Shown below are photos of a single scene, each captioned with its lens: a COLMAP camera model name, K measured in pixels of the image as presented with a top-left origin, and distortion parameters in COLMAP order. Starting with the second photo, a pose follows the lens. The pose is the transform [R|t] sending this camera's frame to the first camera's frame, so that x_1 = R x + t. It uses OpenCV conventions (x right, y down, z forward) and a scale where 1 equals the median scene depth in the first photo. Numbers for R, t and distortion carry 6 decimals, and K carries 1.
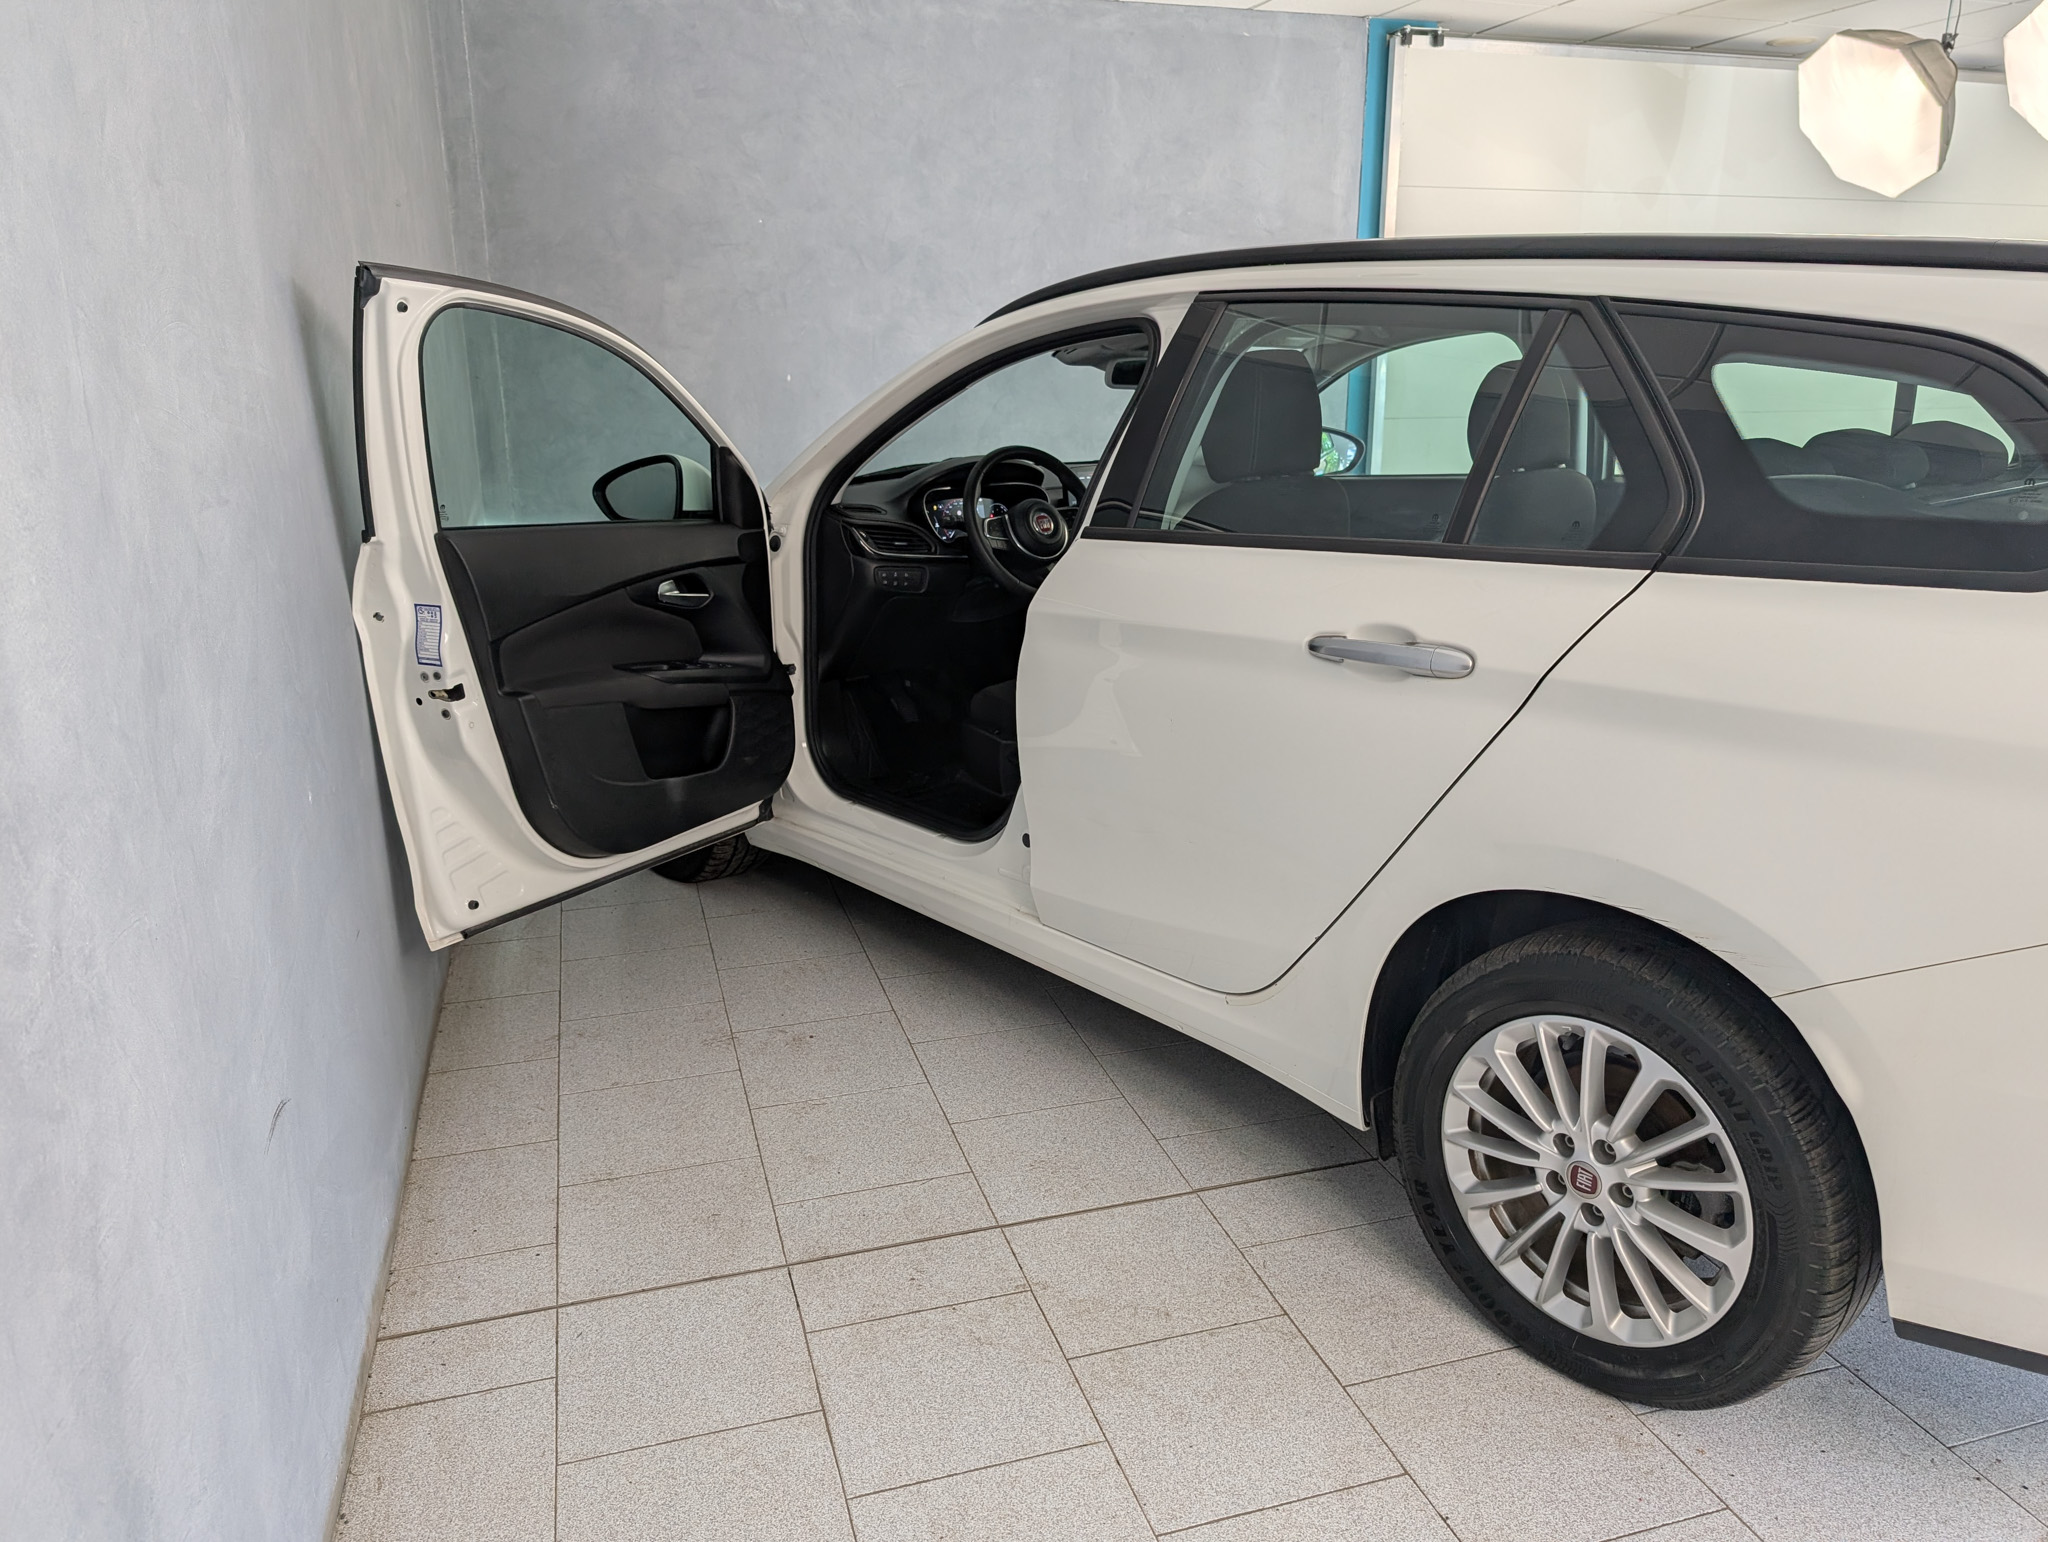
lens RADIAL K [[1433.6, 0, 1031.2], [0, 1433.6, 797.0], [0, 0, 1]] dist [0.008650, -0.002164]
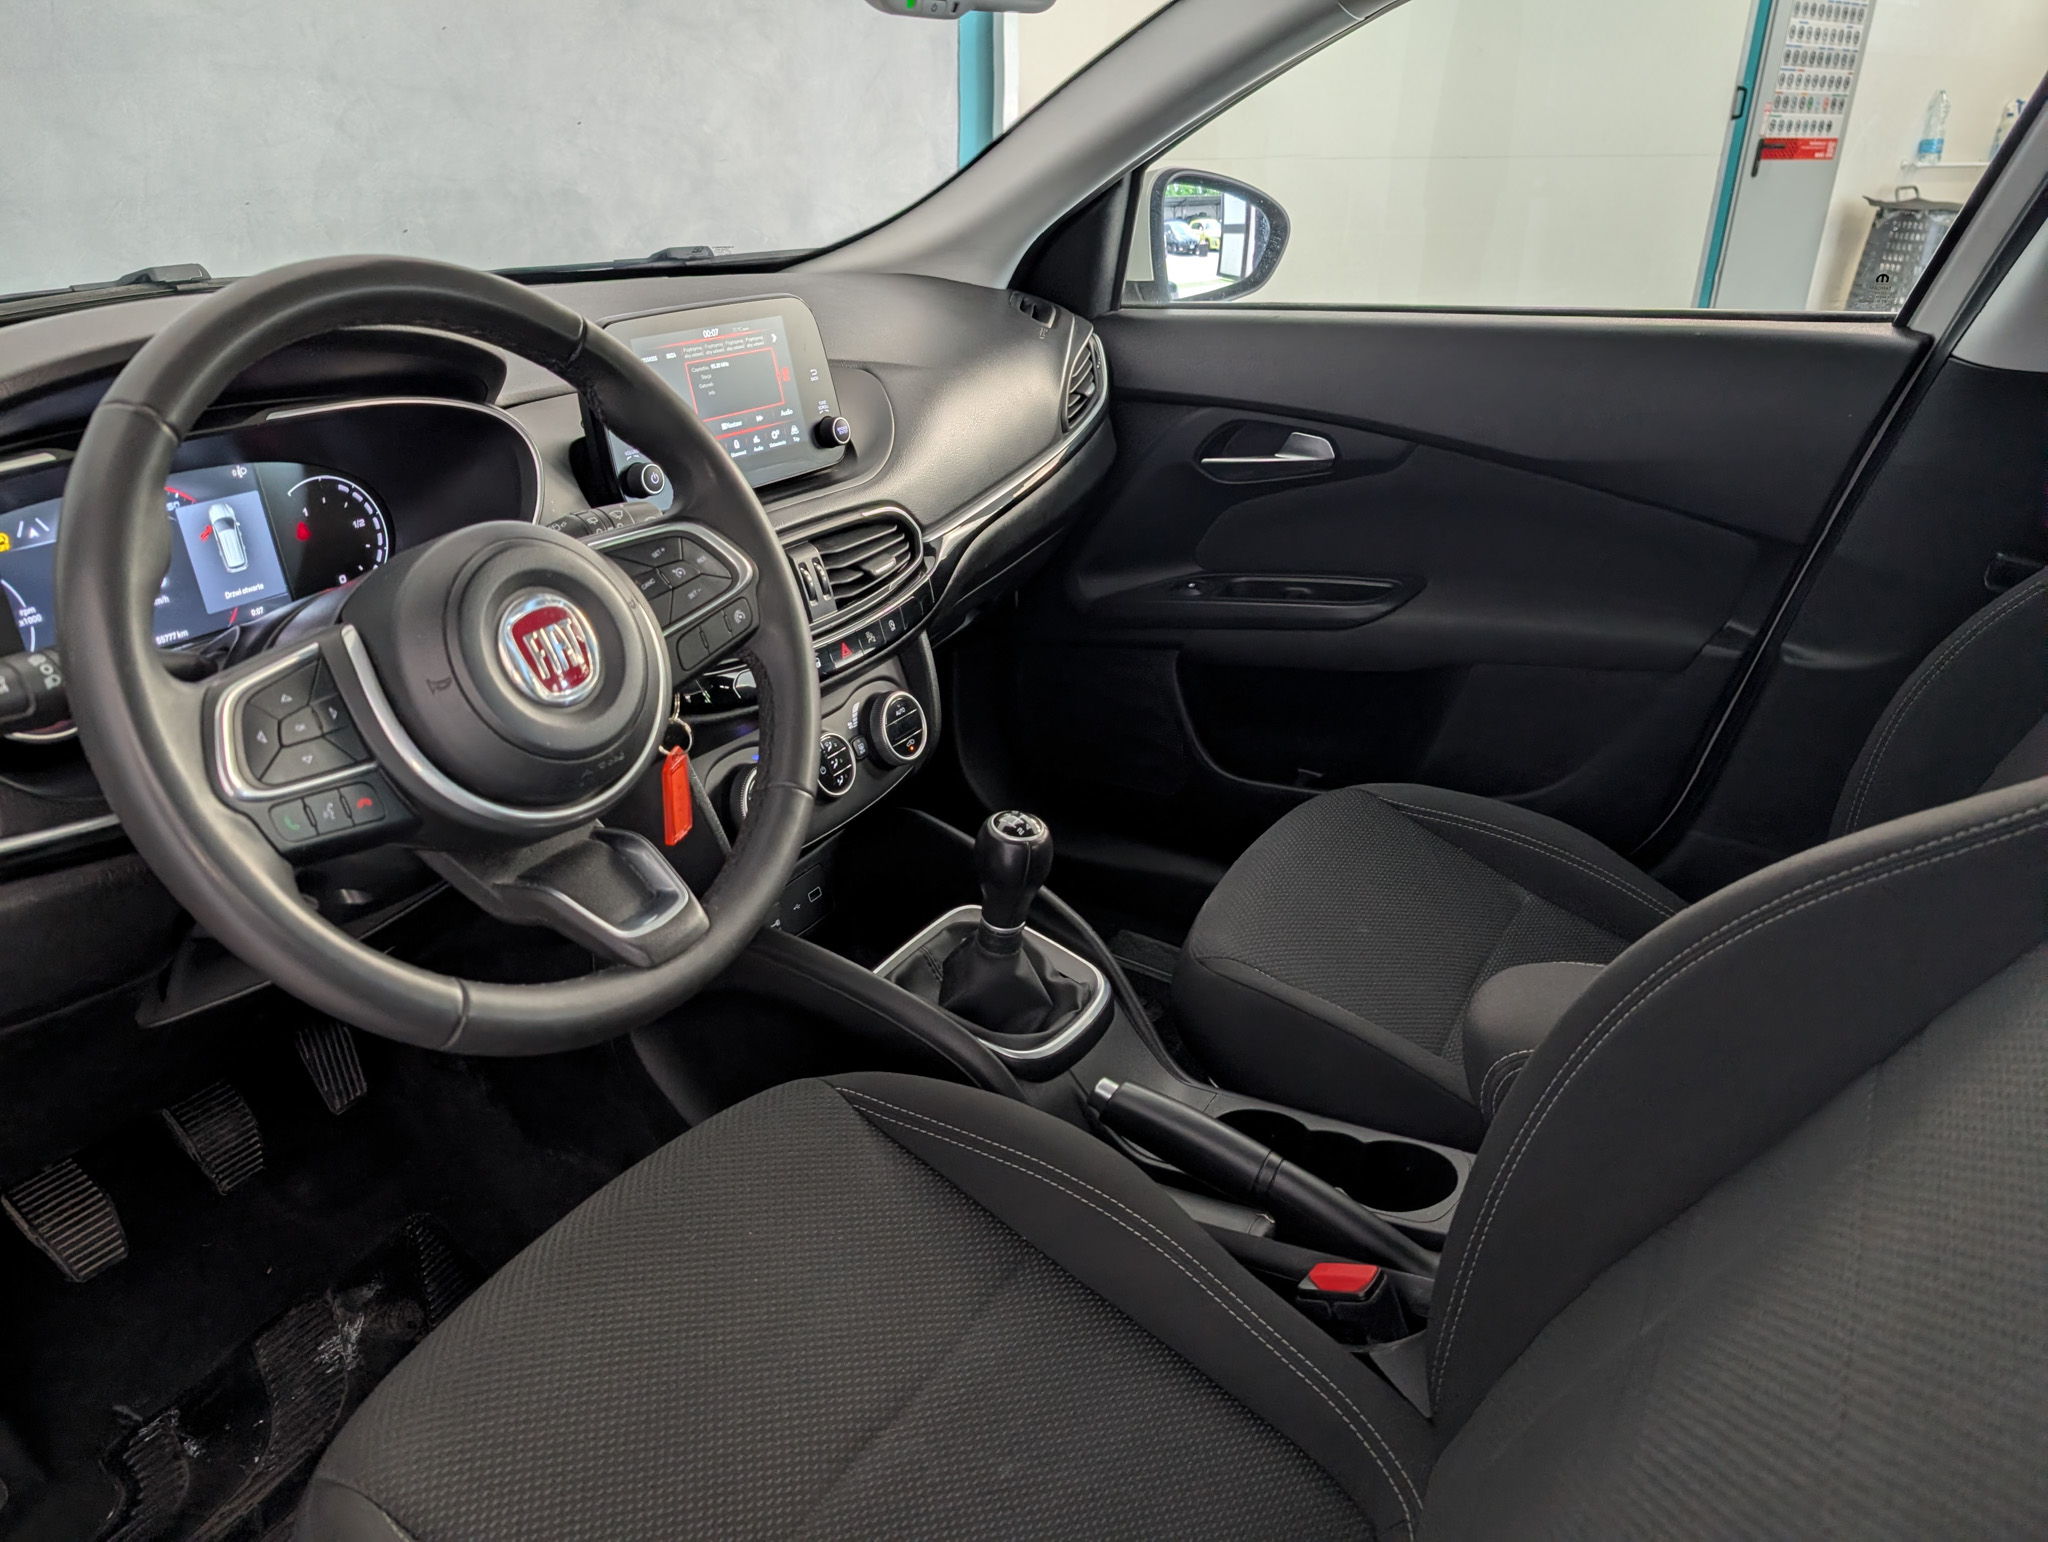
lens RADIAL K [[1469.7, 0, 1024.0], [0, 1469.7, 771.0], [0, 0, 1]] dist [0.009381, -0.006889]
pose [[0.935607, -0.122051, 0.331275, 0.000364], [0.077164, 0.986349, 0.145467, -0.201055], [-0.344507, -0.110538, 0.932253, 0.777868]]
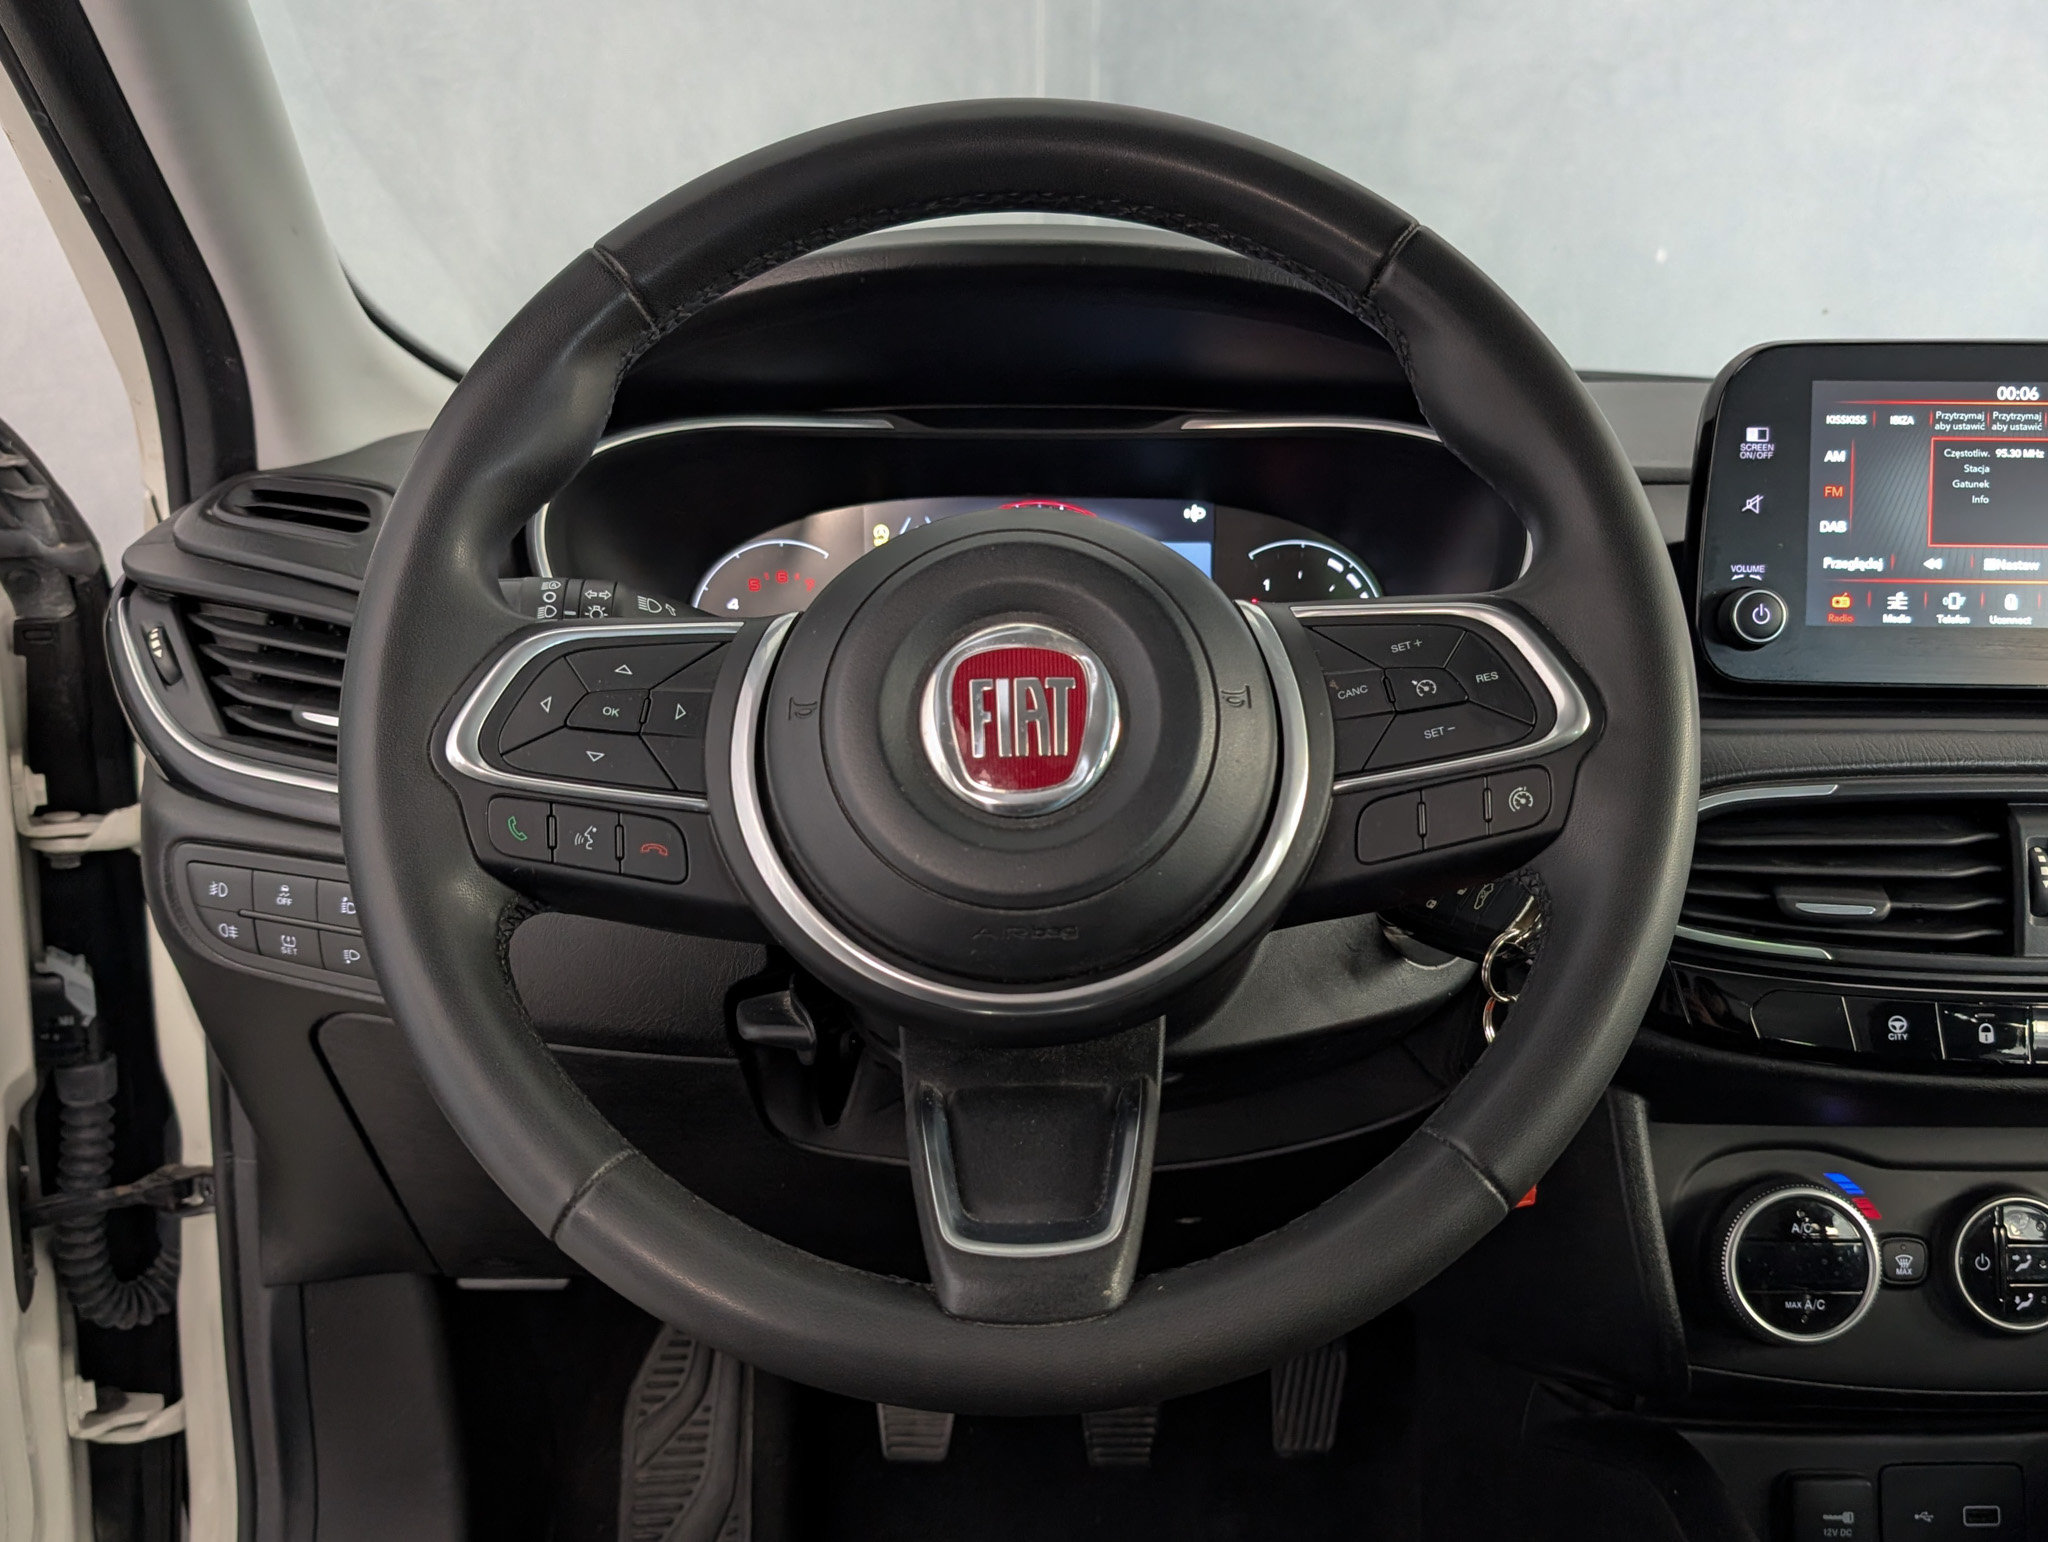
lens RADIAL K [[1762.3, 0, 1077.3], [0, 1762.3, 808.5], [0, 0, 1]] dist [0.045779, -0.059456]
pose [[0.786136, 0.172215, -0.593575, 0.099964], [-0.198347, 0.979894, 0.021605, -0.189419], [0.585361, 0.100749, 0.804488, 0.886776]]
